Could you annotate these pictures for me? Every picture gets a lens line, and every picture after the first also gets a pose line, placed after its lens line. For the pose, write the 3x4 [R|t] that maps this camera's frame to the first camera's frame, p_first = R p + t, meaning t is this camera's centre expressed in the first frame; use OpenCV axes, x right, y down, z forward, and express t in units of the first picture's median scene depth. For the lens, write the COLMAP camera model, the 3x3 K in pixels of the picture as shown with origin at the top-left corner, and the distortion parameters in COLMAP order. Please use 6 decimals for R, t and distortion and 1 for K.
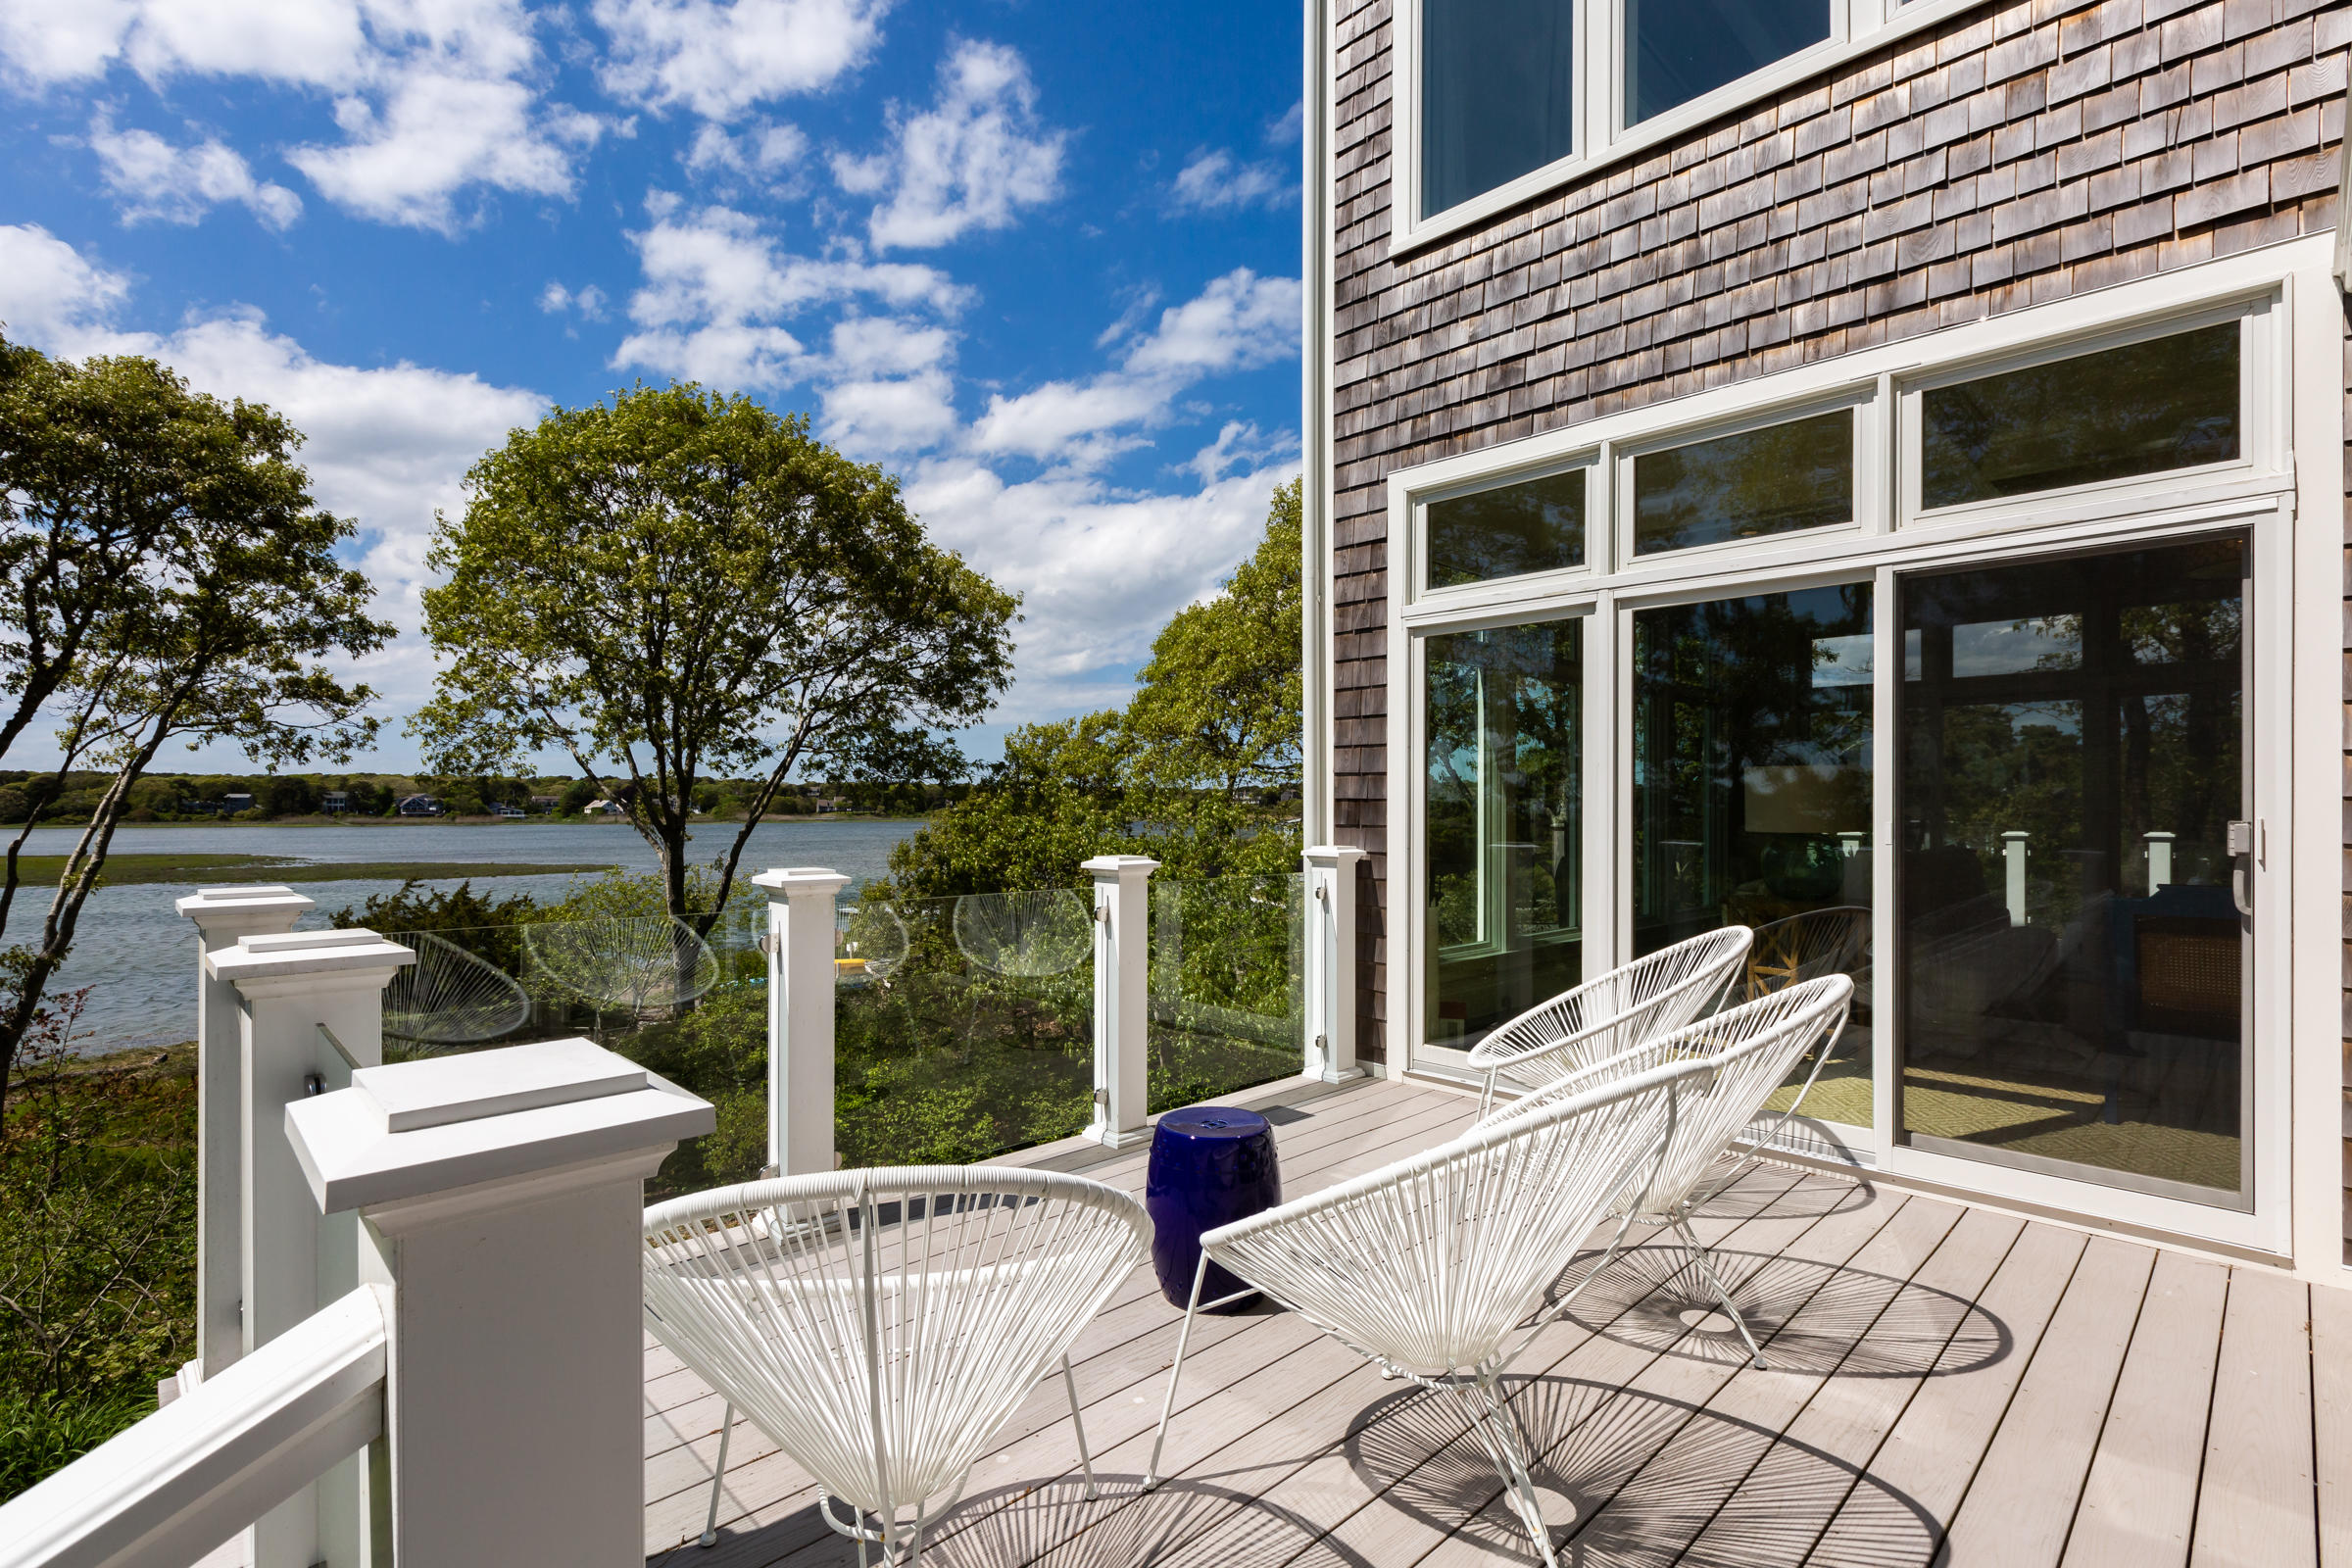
lens RADIAL K [[1095.6, 0, 1188.5], [0, 1095.6, 782.7], [0, 0, 1]] dist [0.004324, 0.001273]
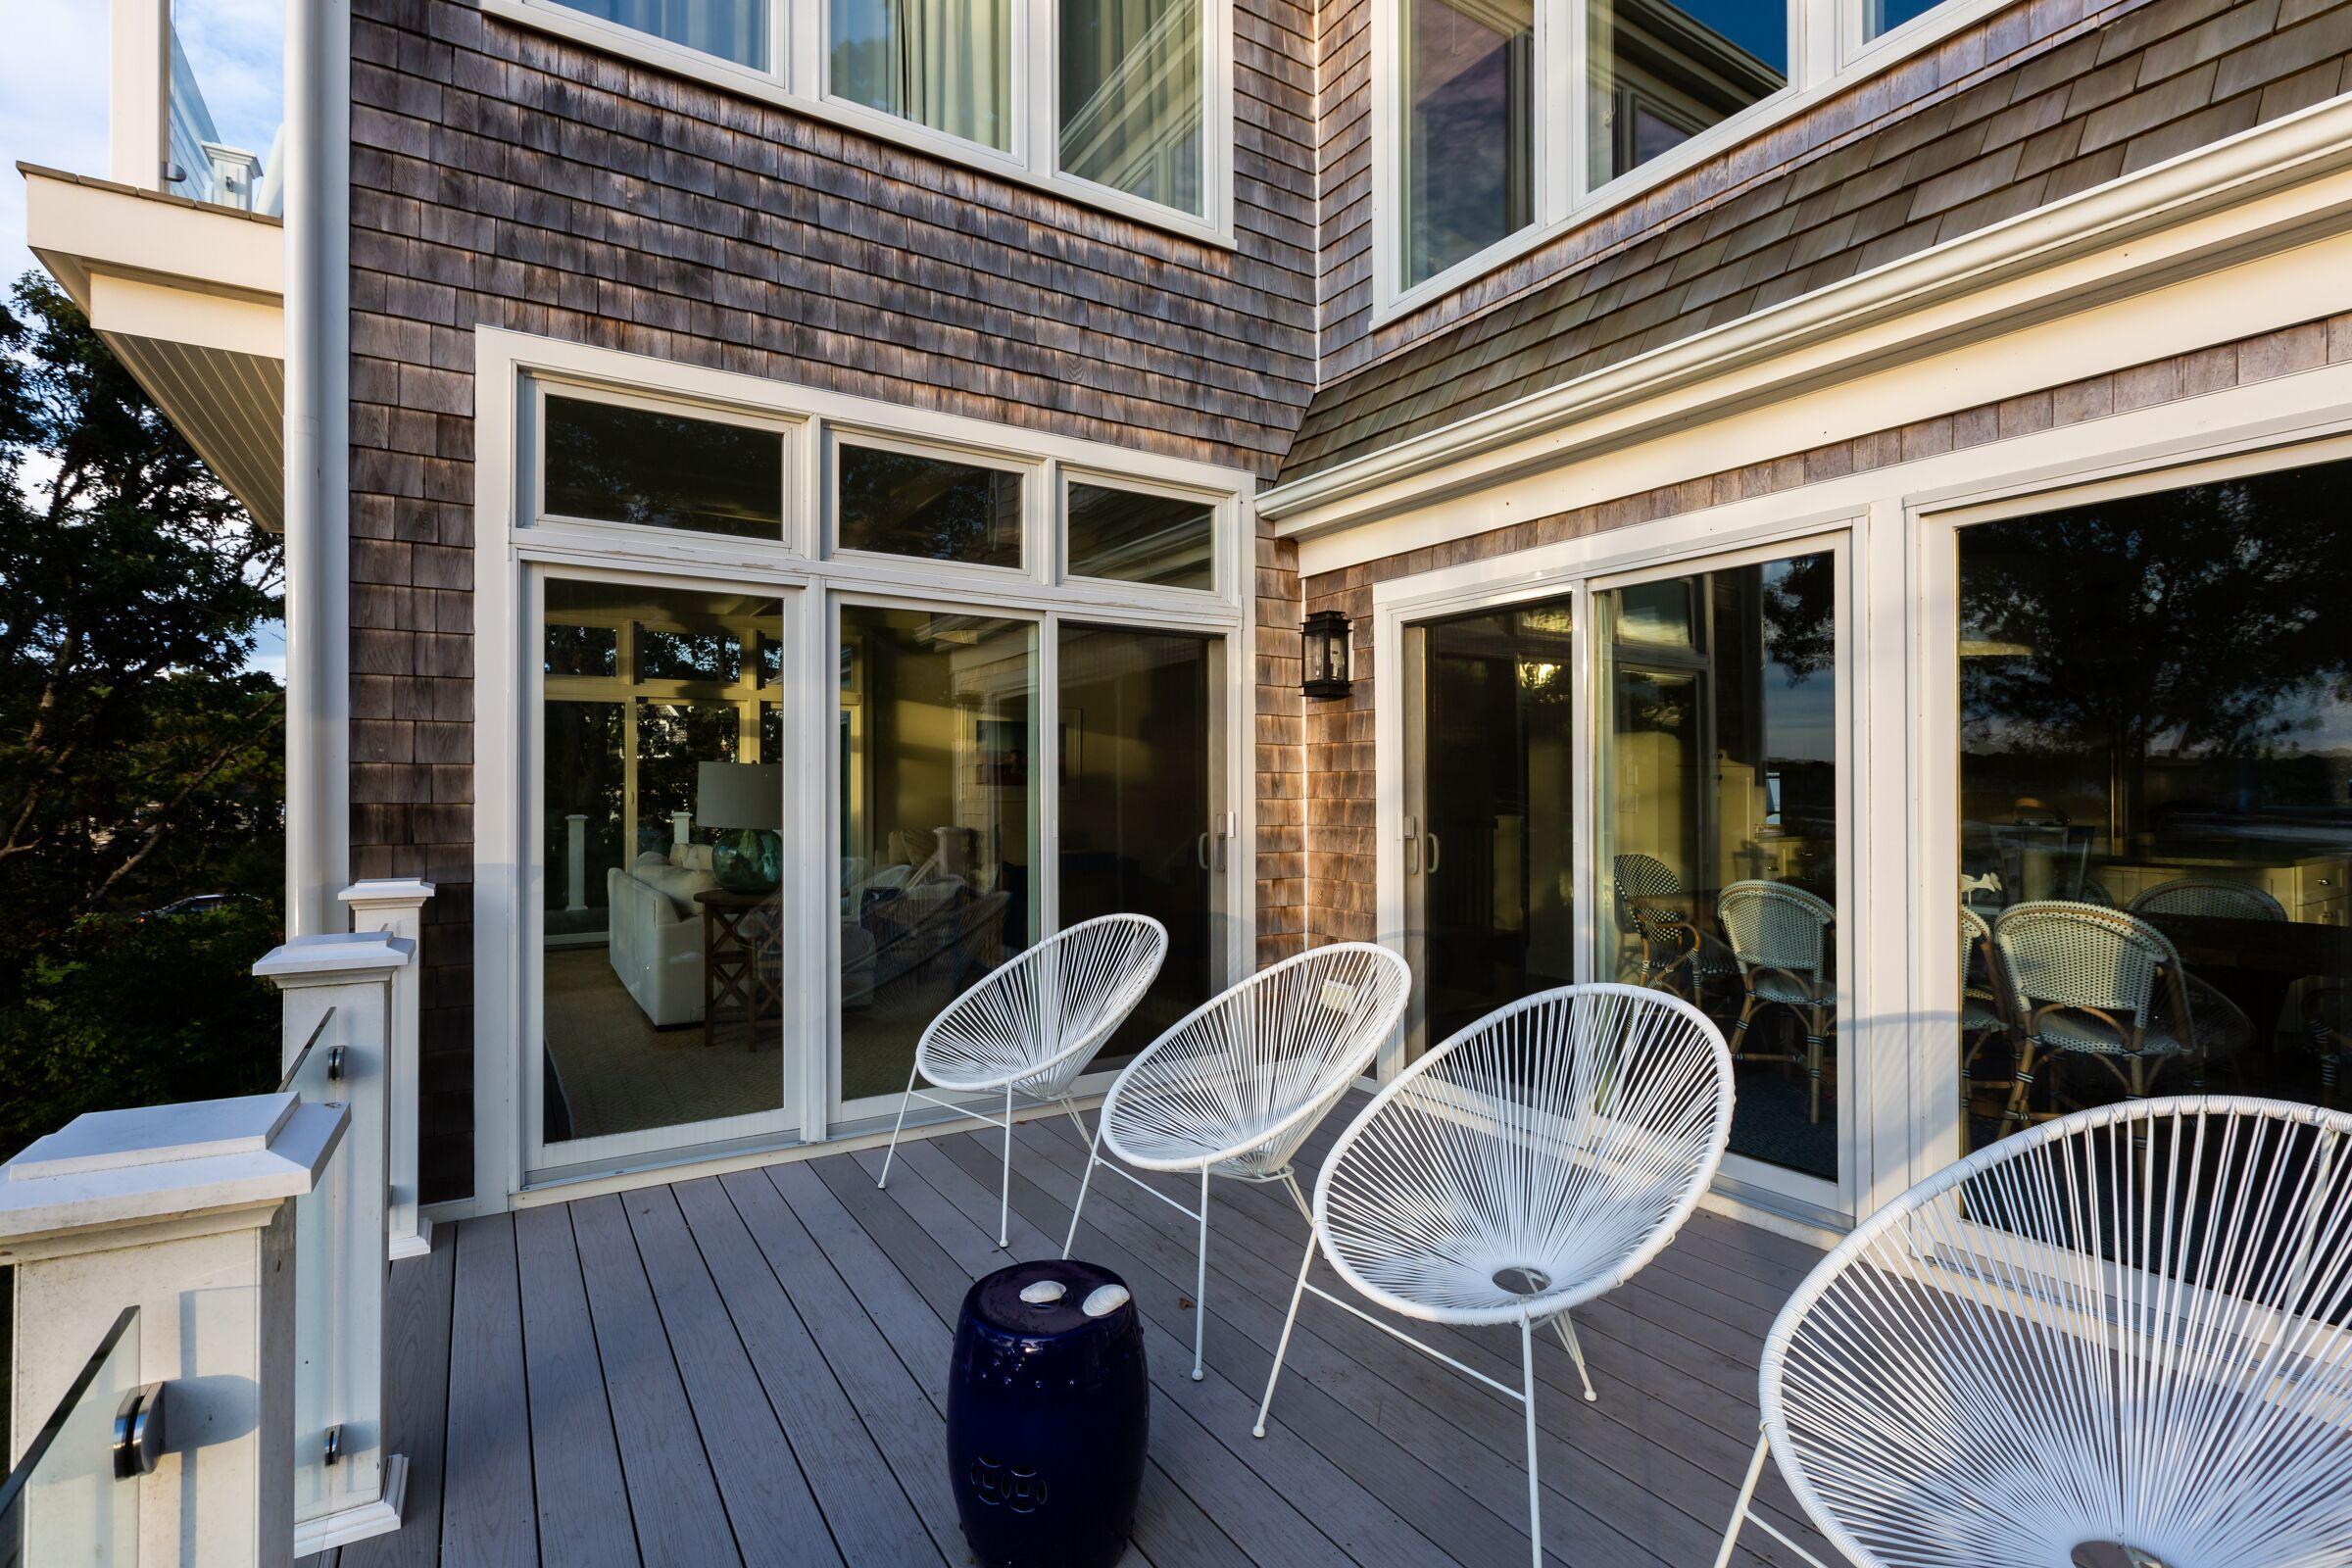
lens RADIAL K [[1083.3, 0, 1196.4], [0, 1083.3, 794.1], [0, 0, 1]] dist [-0.001947, 0.002444]
pose [[0.208516, 0.005032, 0.978006, -0.428101], [-0.007257, 0.999967, -0.003598, 0.006829], [-0.977992, -0.006347, 0.208545, 0.485954]]
